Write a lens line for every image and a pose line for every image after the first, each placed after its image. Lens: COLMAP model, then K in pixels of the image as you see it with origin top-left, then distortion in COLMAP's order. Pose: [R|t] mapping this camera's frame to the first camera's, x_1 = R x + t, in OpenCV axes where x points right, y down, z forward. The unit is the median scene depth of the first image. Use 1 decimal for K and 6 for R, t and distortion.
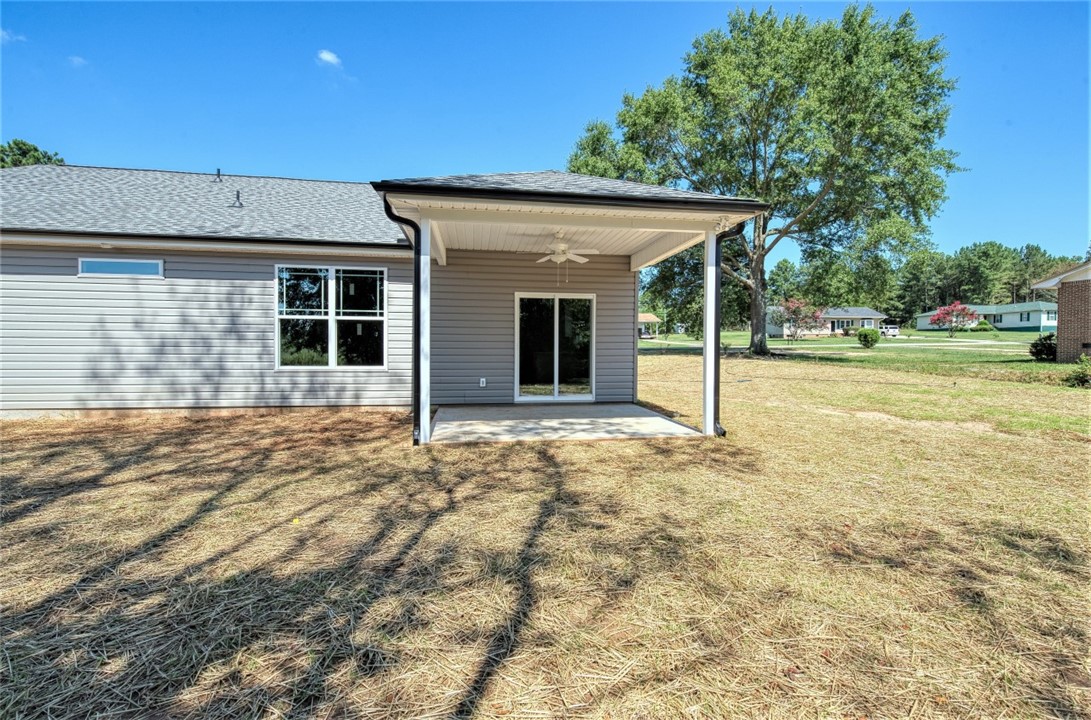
lens RADIAL K [[468.6, 0, 546.8], [0, 468.6, 364.2], [0, 0, 1]] dist [-0.004100, -0.000168]
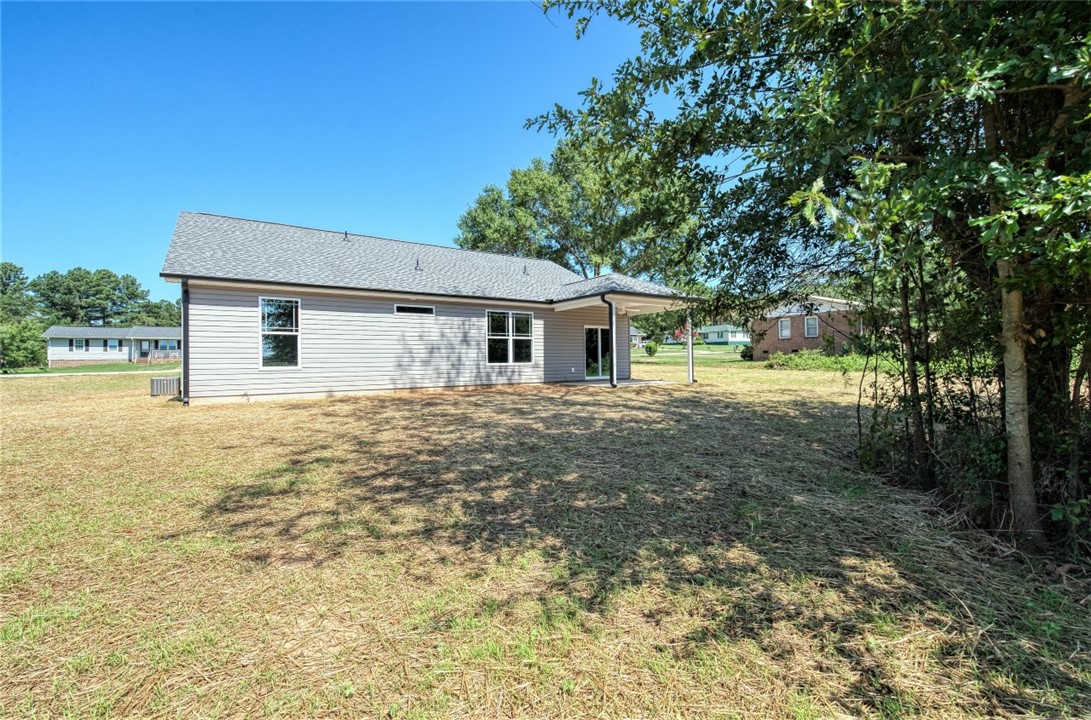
lens RADIAL K [[466.6, 0, 545.5], [0, 466.6, 360.0], [0, 0, 1]] dist [0.004027, -0.000201]
pose [[0.899129, -0.016683, 0.437366, -1.098800], [0.034202, 0.998896, -0.032209, 0.056248], [-0.436346, 0.043919, 0.898706, -0.740288]]
